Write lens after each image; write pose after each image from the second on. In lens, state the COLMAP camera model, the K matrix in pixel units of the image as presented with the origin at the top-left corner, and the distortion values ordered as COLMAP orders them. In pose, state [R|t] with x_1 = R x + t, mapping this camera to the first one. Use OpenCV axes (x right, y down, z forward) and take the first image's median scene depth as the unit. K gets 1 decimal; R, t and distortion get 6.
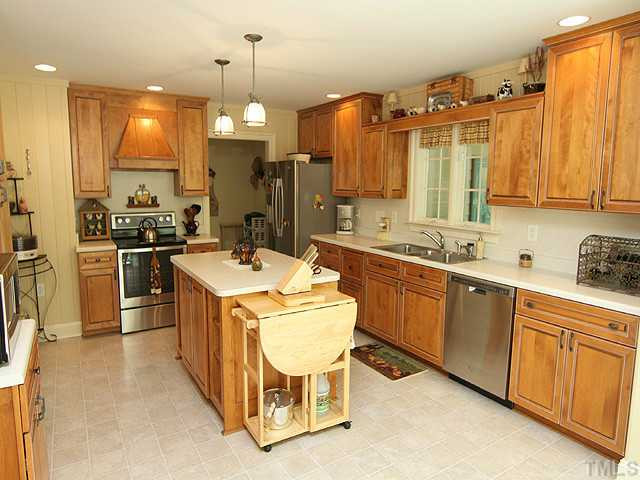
lens RADIAL K [[411.6, 0, 318.1], [0, 411.6, 235.9], [0, 0, 1]] dist [-0.020434, 0.000201]
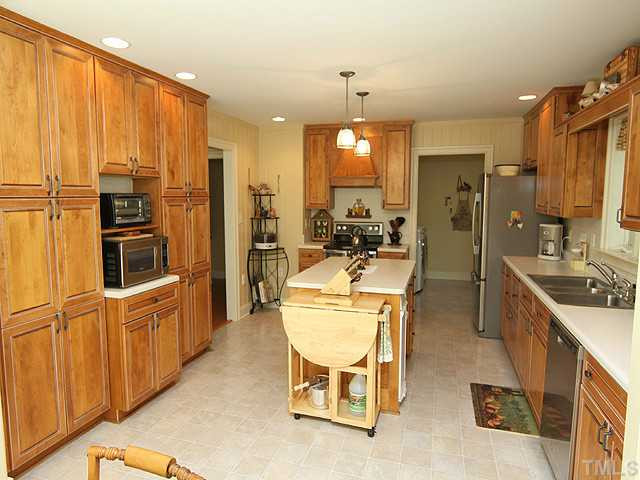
lens RADIAL K [[411.6, 0, 313.7], [0, 411.6, 240.1], [0, 0, 1]] dist [-0.020434, 0.000201]
pose [[0.649793, 0.075424, -0.756360, 0.426870], [-0.094066, 0.995395, 0.018447, -0.014703], [0.754268, 0.059161, 0.653896, 0.115787]]
